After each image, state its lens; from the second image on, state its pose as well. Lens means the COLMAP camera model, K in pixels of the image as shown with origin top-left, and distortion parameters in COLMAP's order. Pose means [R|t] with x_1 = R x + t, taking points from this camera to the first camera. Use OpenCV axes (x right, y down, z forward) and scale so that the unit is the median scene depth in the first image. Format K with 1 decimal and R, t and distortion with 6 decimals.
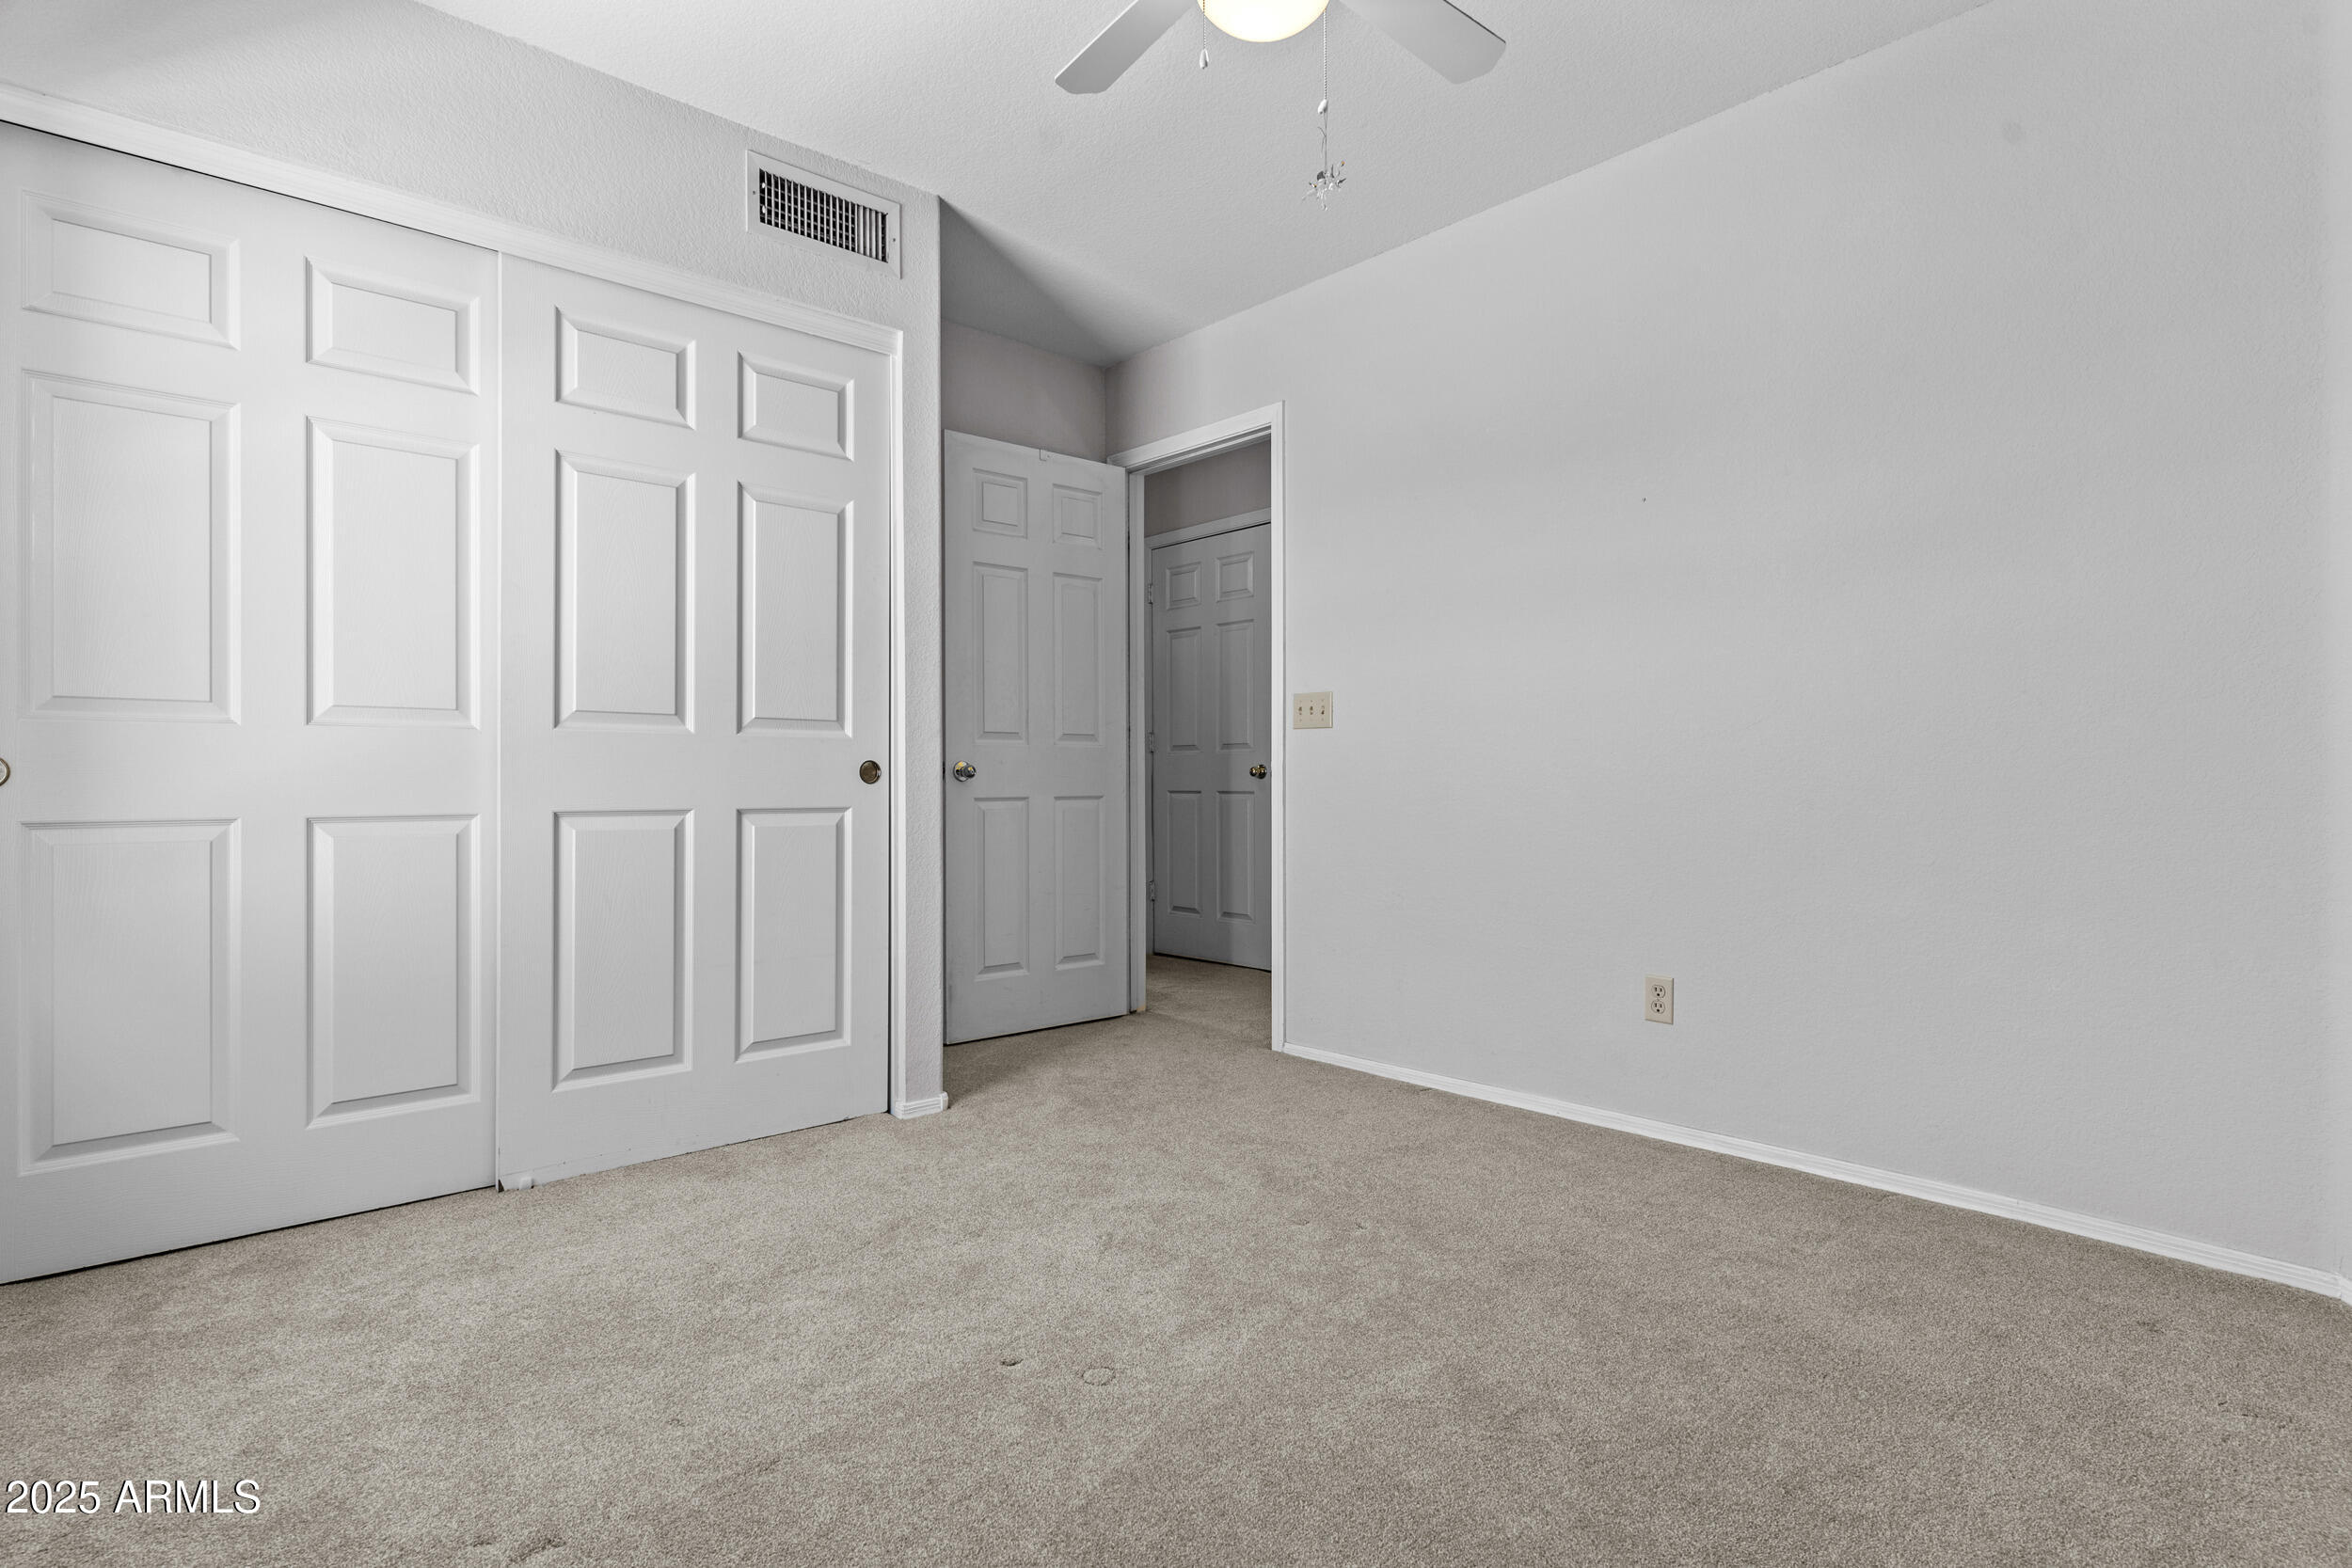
lens RADIAL K [[1209.0, 0, 1149.8], [0, 1209.0, 770.8], [0, 0, 1]] dist [0.000563, 0.000606]
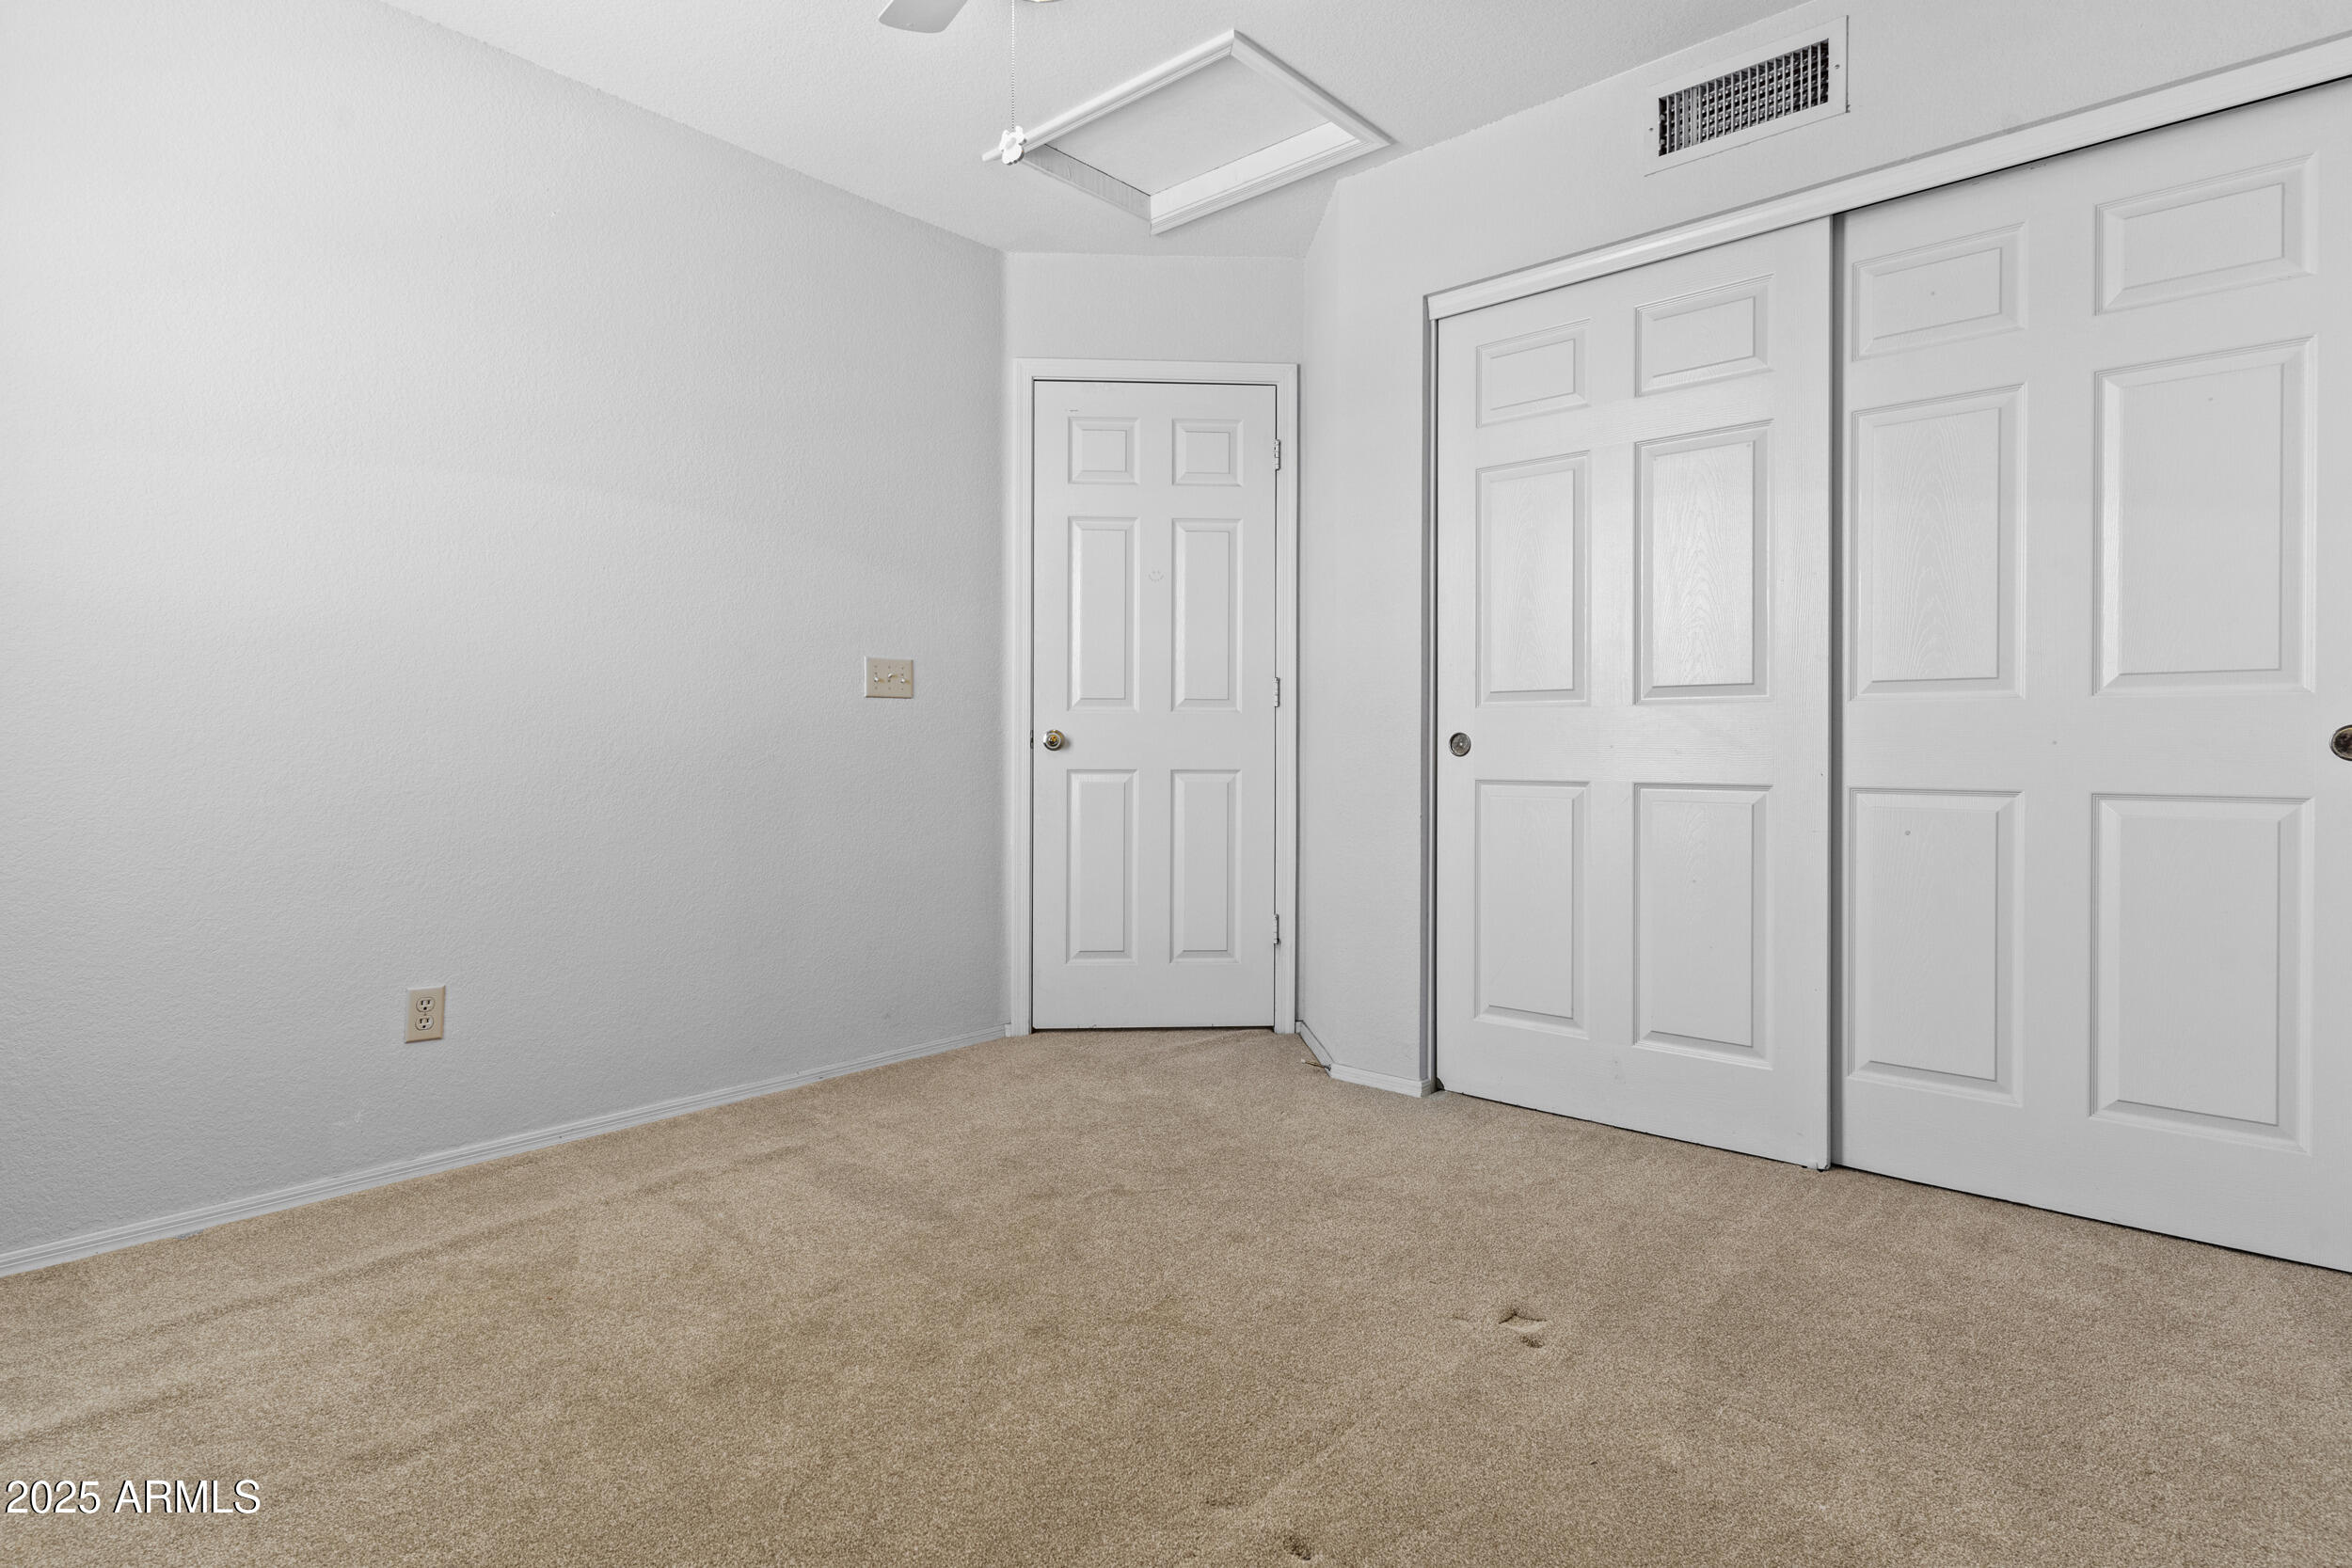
lens RADIAL K [[1209.0, 0, 1149.8], [0, 1209.0, 770.8], [0, 0, 1]] dist [0.000563, 0.000606]
pose [[0.113826, 0.021935, -0.993258, 0.352722], [-0.001353, 0.999759, 0.021924, 0.002011], [0.993500, -0.001152, 0.113828, 0.310875]]
